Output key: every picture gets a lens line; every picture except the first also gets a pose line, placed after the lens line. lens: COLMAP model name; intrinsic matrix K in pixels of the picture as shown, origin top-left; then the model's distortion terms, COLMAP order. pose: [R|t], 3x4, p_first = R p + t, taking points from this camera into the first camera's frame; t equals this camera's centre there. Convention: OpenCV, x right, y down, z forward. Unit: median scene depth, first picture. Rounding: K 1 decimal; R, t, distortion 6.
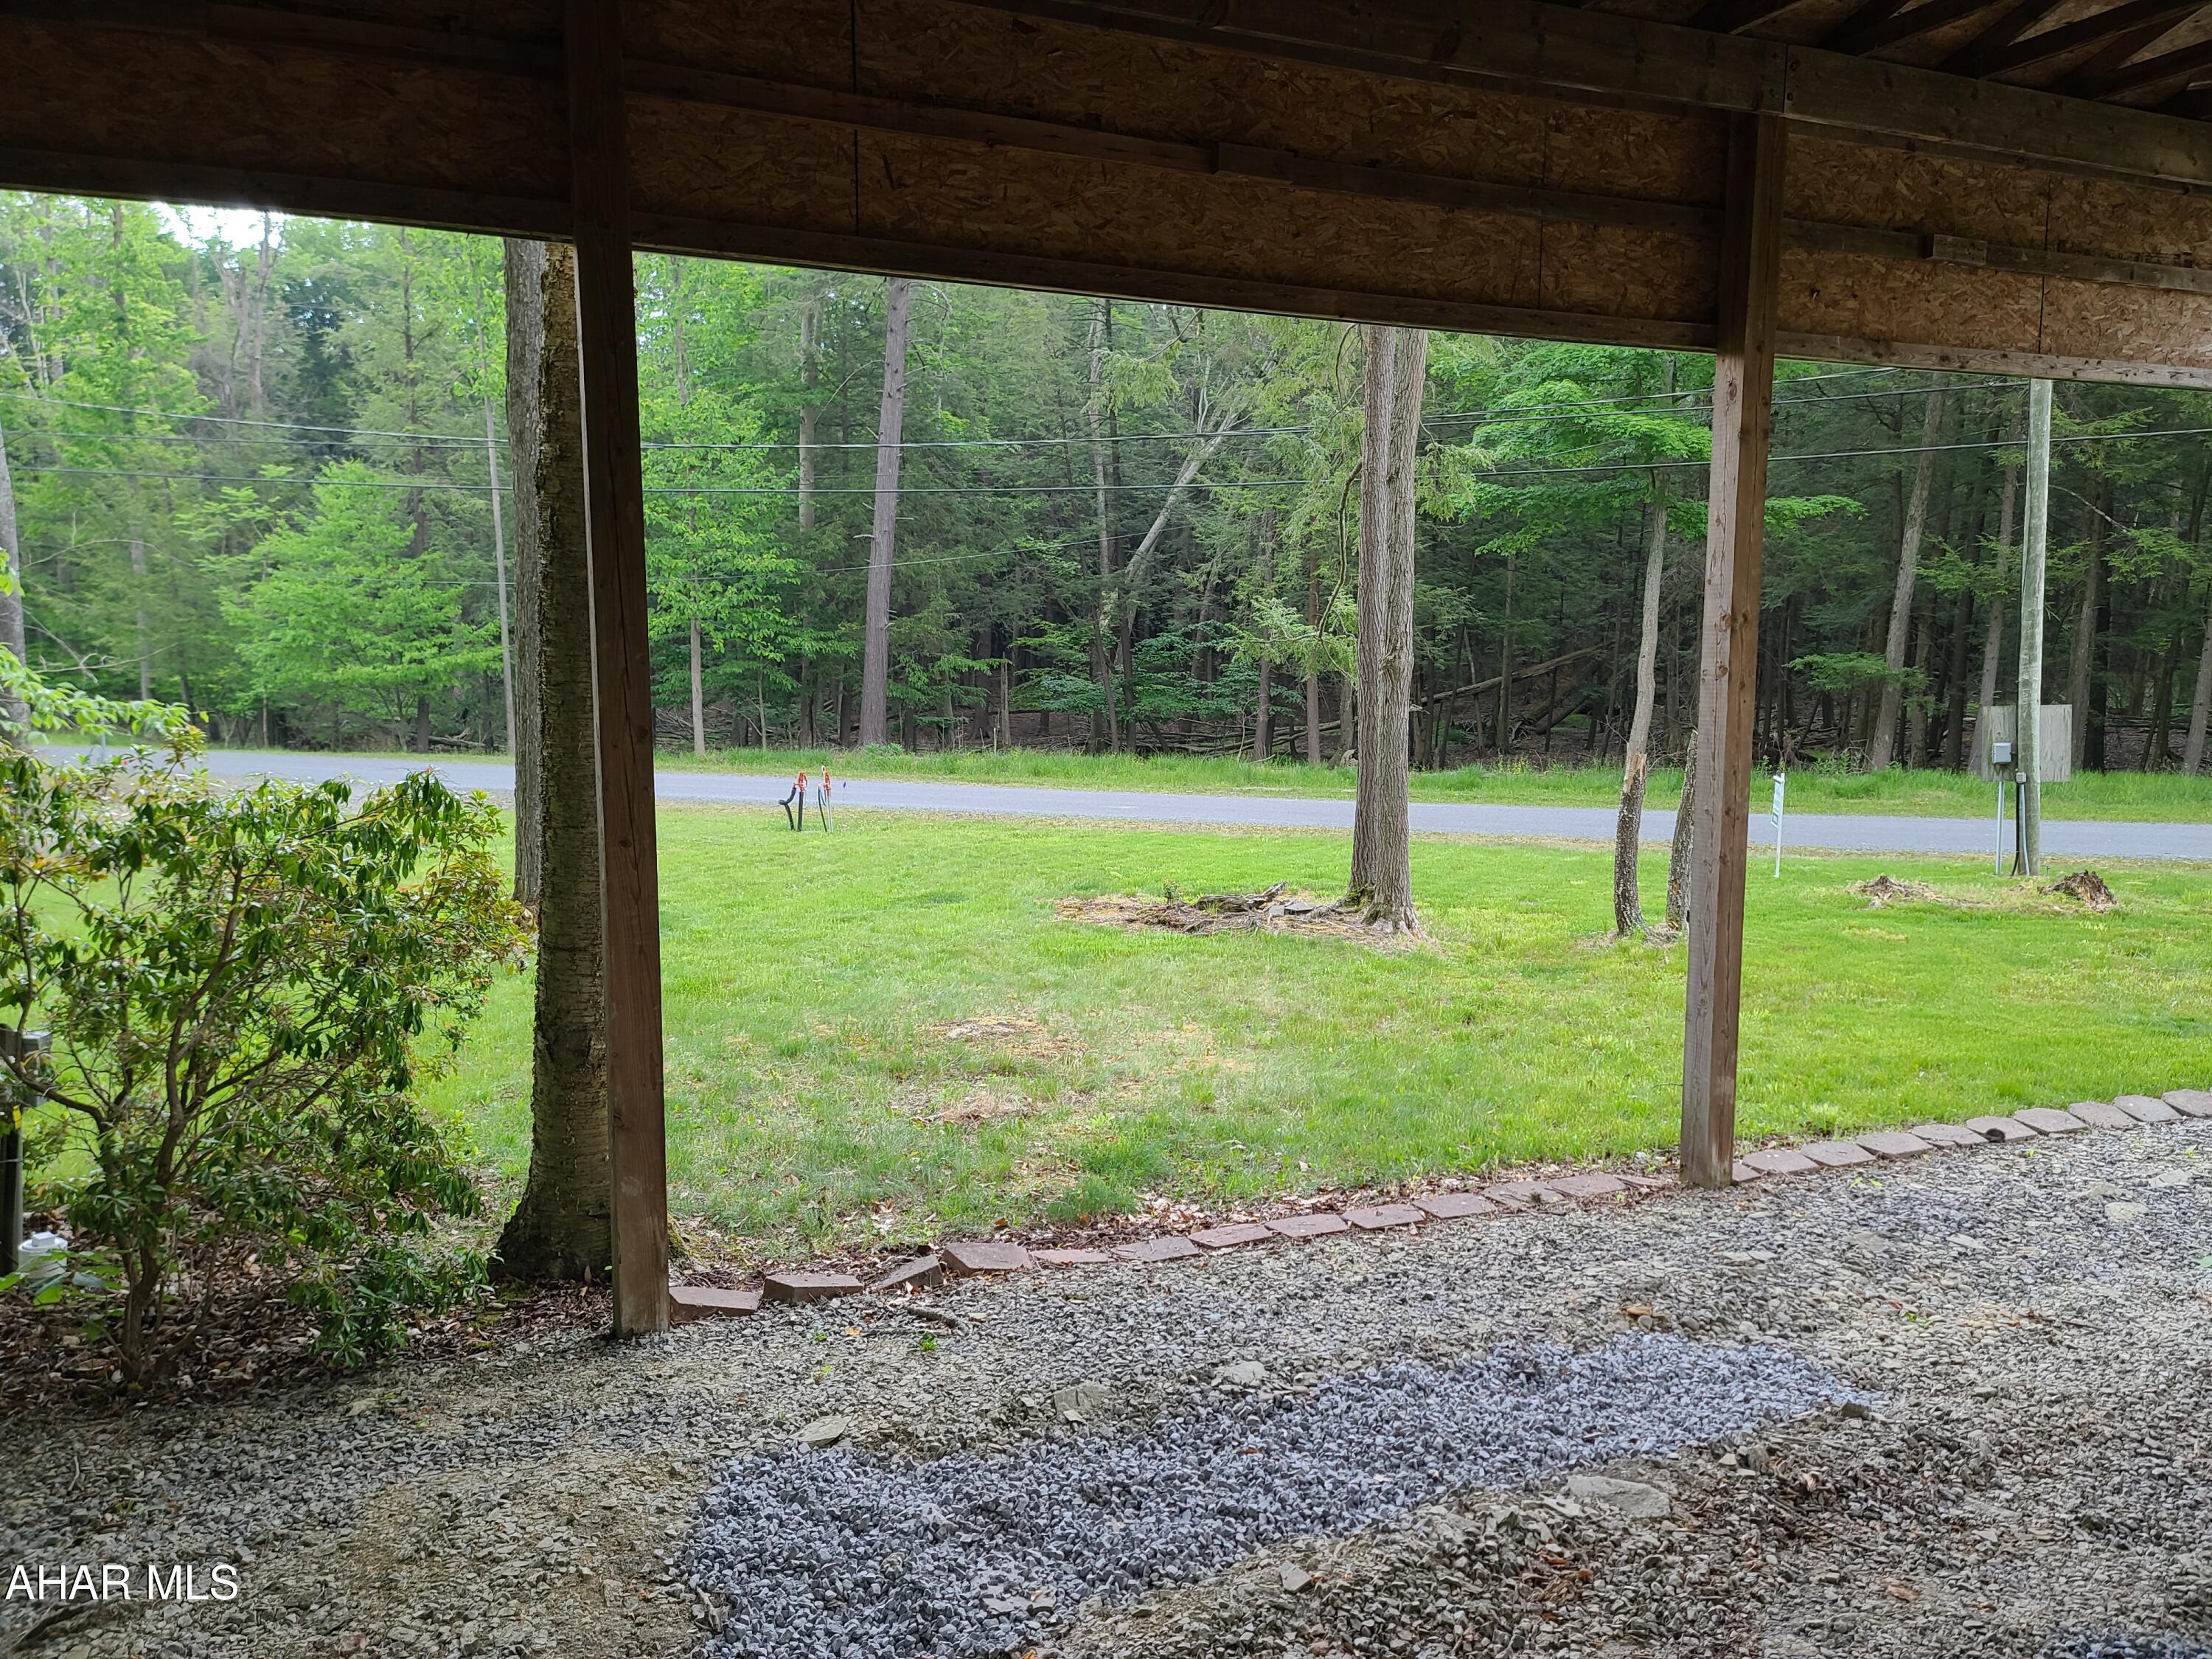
lens RADIAL K [[1590.2, 0, 1129.5], [0, 1590.2, 826.7], [0, 0, 1]] dist [0.092295, -0.064998]
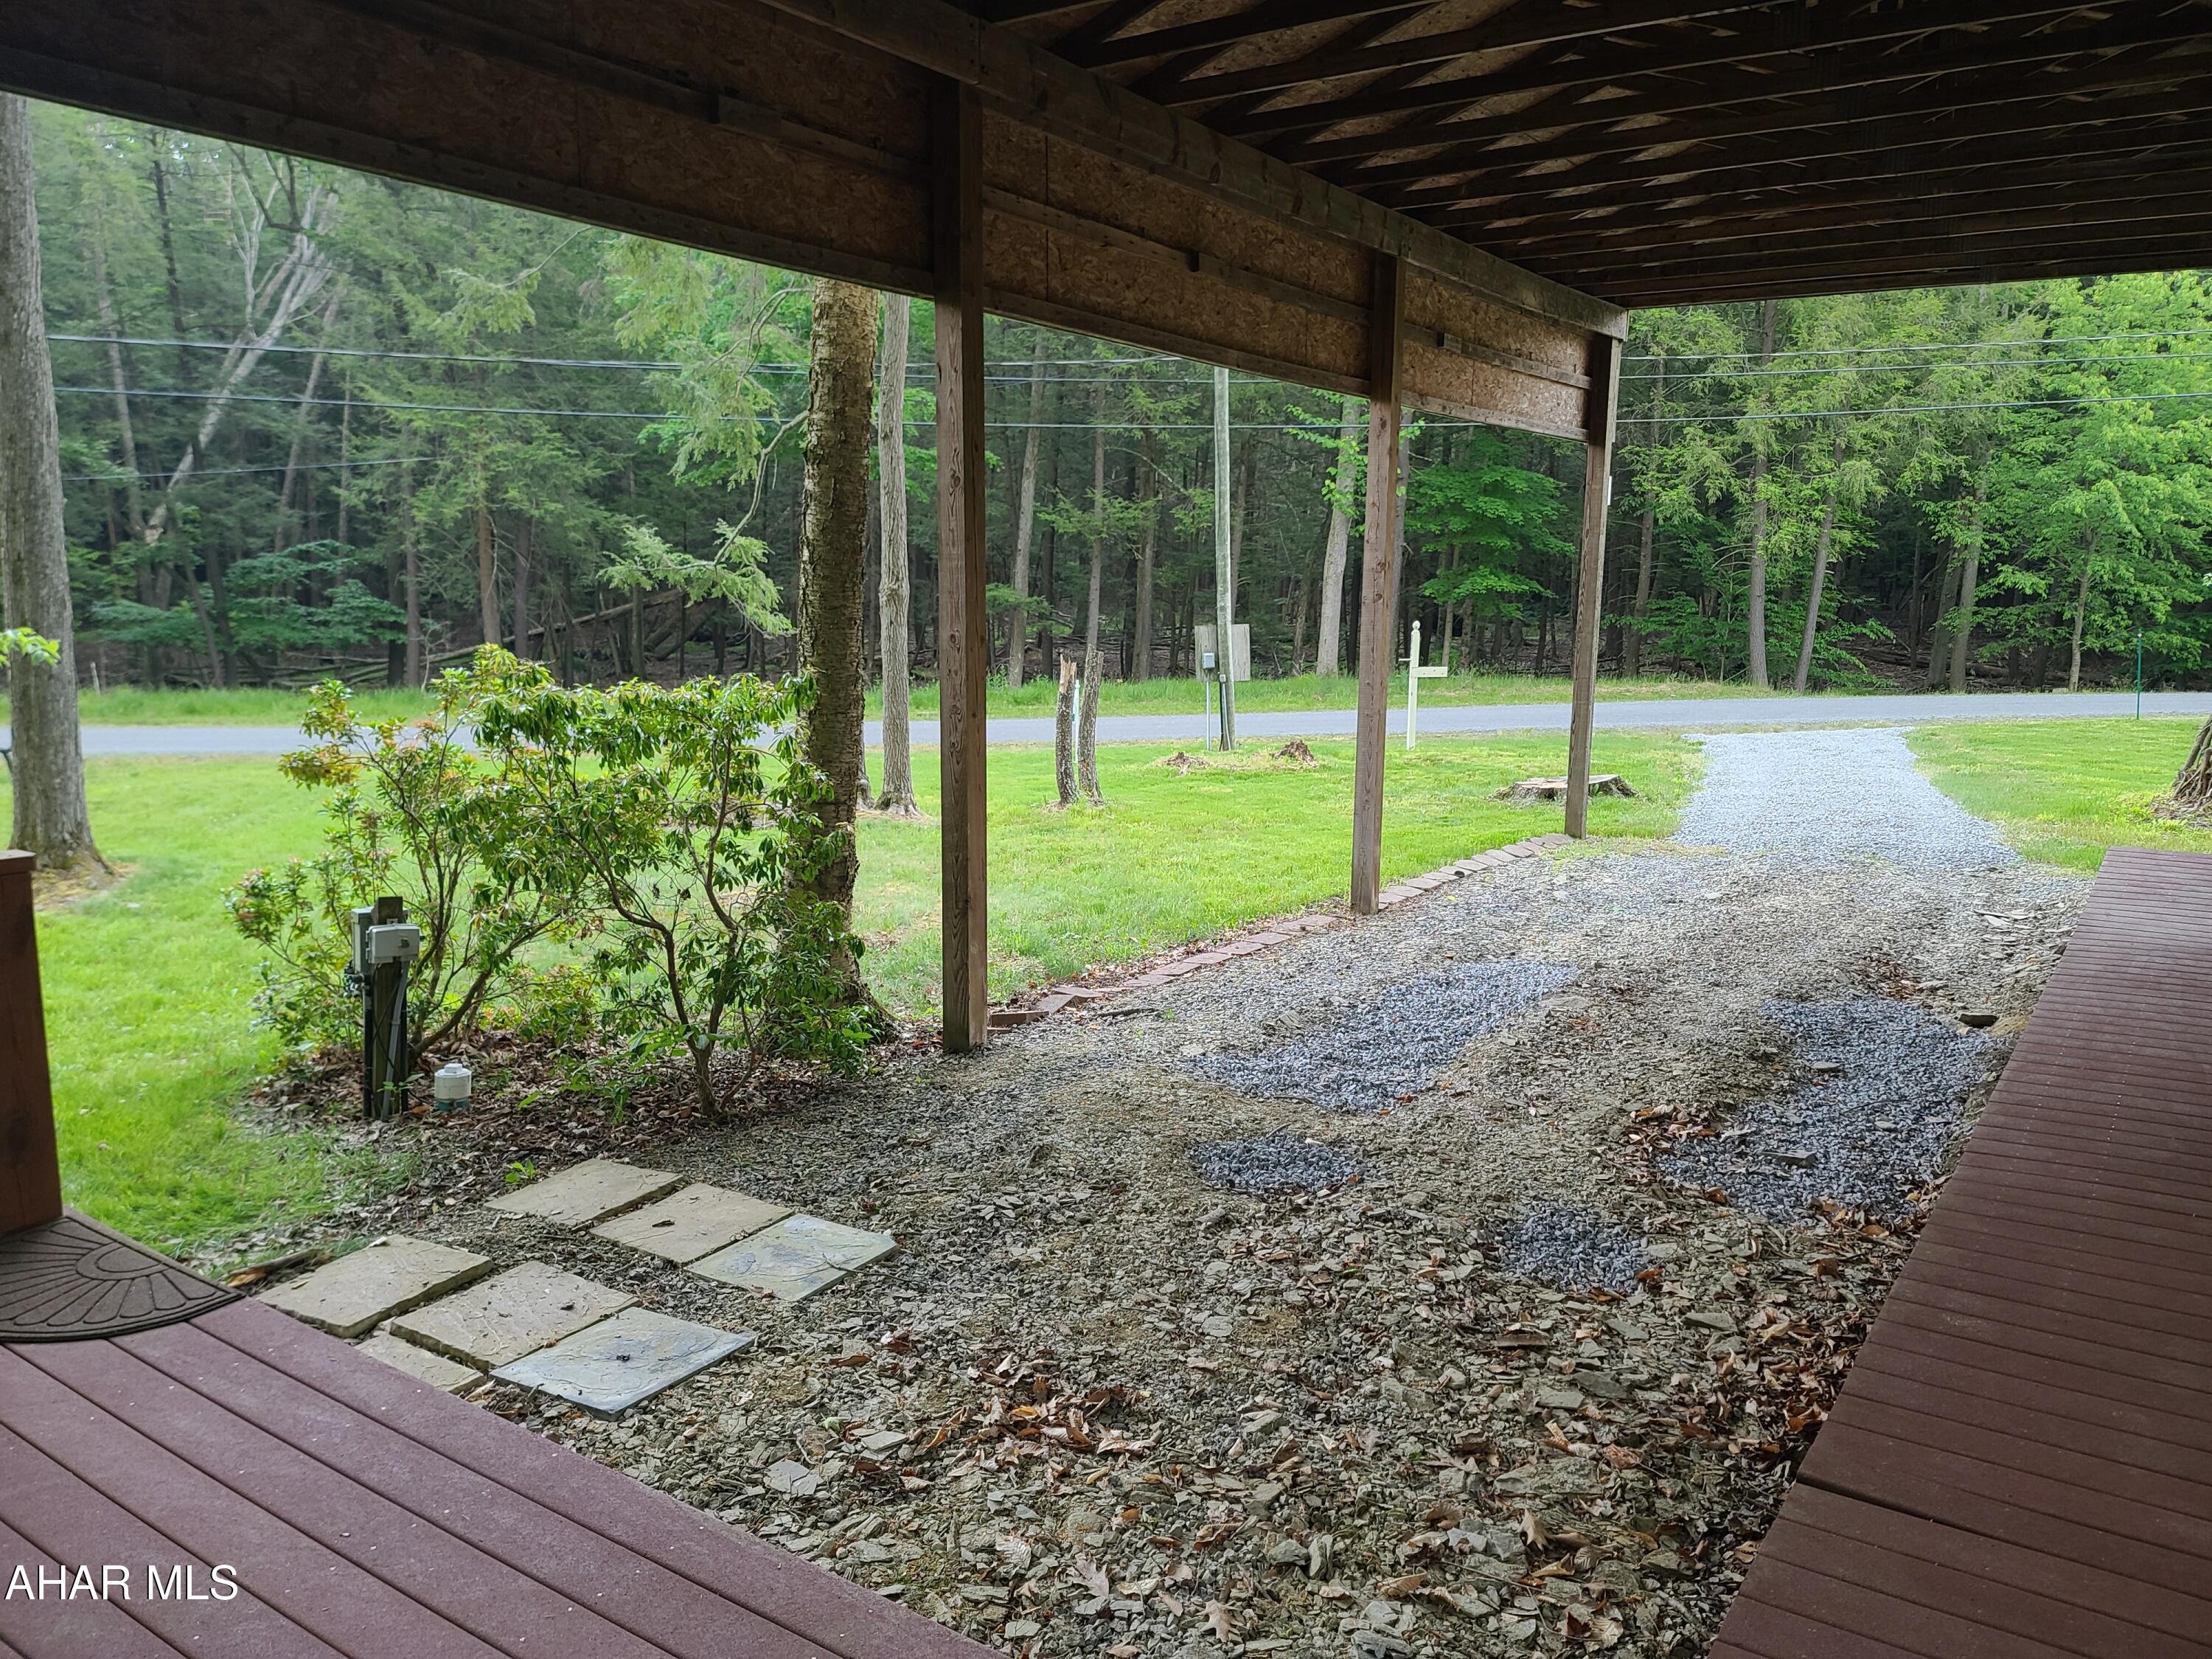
lens RADIAL K [[1590.2, 0, 1129.5], [0, 1590.2, 826.7], [0, 0, 1]] dist [0.092295, -0.064998]
pose [[0.839007, -0.079583, 0.538270, -0.344403], [0.055674, 0.996610, 0.060569, 0.011763], [-0.541265, -0.020850, 0.840593, -0.108719]]
